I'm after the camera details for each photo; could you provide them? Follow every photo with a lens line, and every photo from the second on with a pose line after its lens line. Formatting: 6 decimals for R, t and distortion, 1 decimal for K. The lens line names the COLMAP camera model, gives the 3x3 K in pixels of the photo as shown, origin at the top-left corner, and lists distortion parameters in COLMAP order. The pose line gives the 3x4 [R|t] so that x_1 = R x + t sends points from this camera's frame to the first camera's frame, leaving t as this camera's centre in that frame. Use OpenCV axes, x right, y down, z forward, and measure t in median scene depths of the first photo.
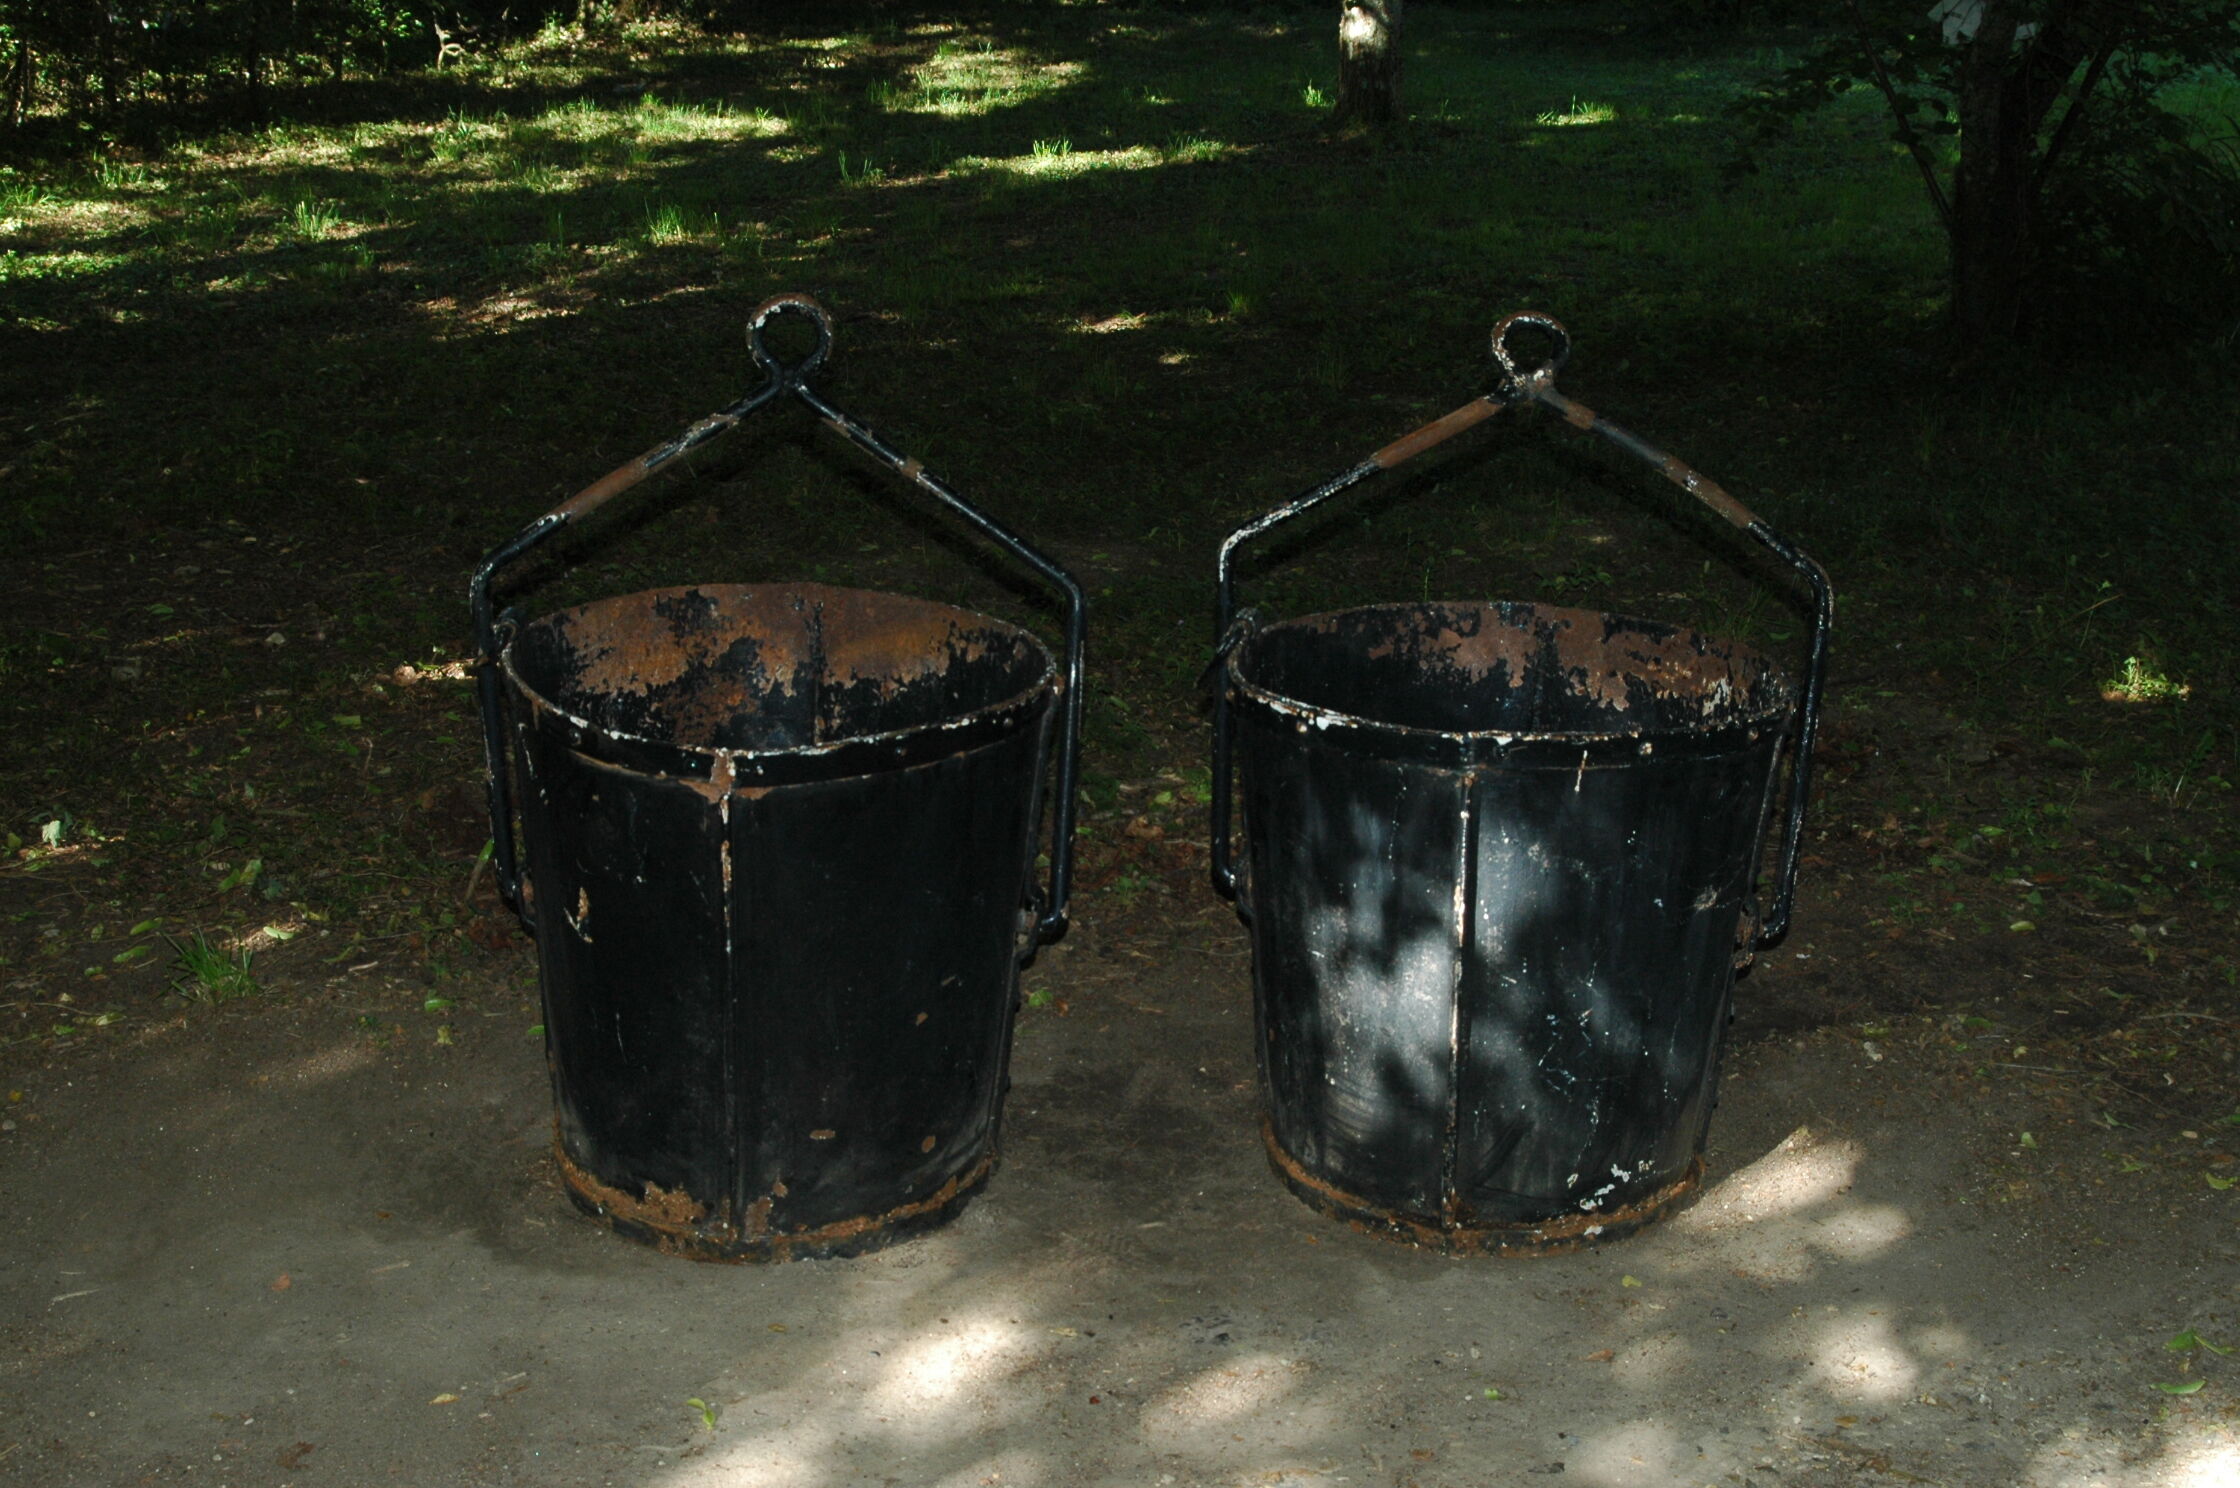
lens RADIAL K [[2975.4, 0, 1120.1], [0, 2975.4, 743.8], [0, 0, 1]] dist [-0.002036, 0.000000]
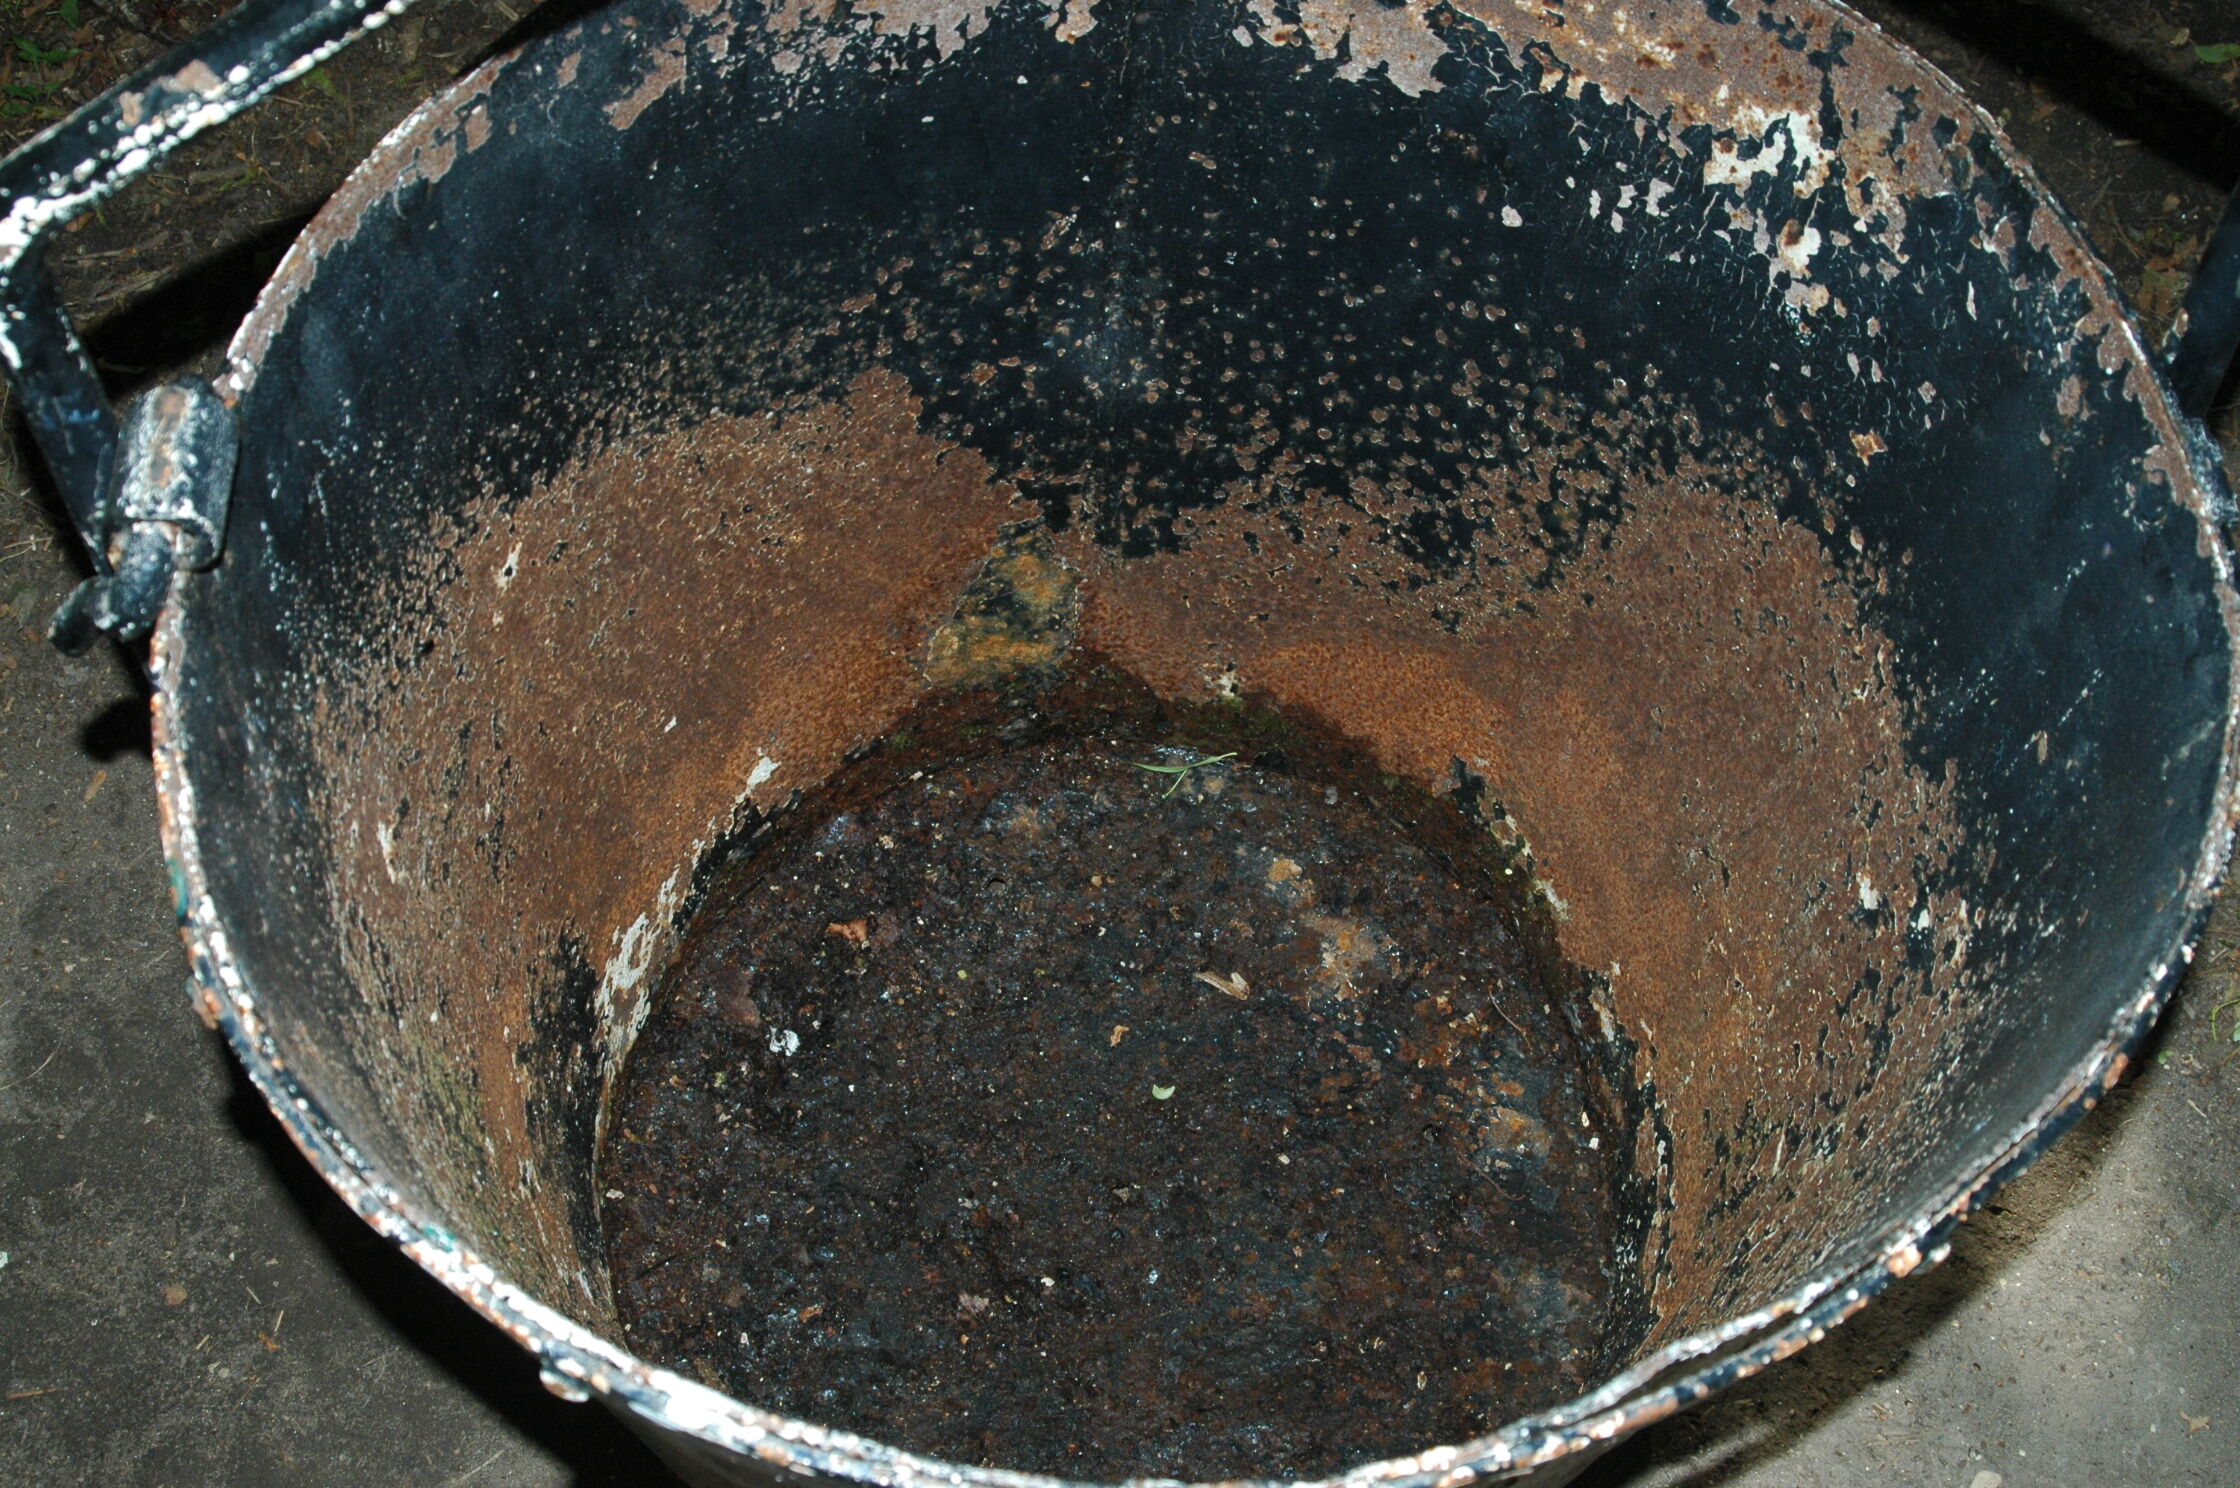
lens RADIAL K [[2718.3, 0, 1118.9], [0, 2718.3, 744.4], [0, 0, 1]] dist [-0.114843, 0.000000]
pose [[0.949593, -0.256754, 0.179862, 0.067918], [0.059149, 0.710190, 0.701521, -0.167607], [-0.307855, -0.655521, 0.689578, 0.763987]]
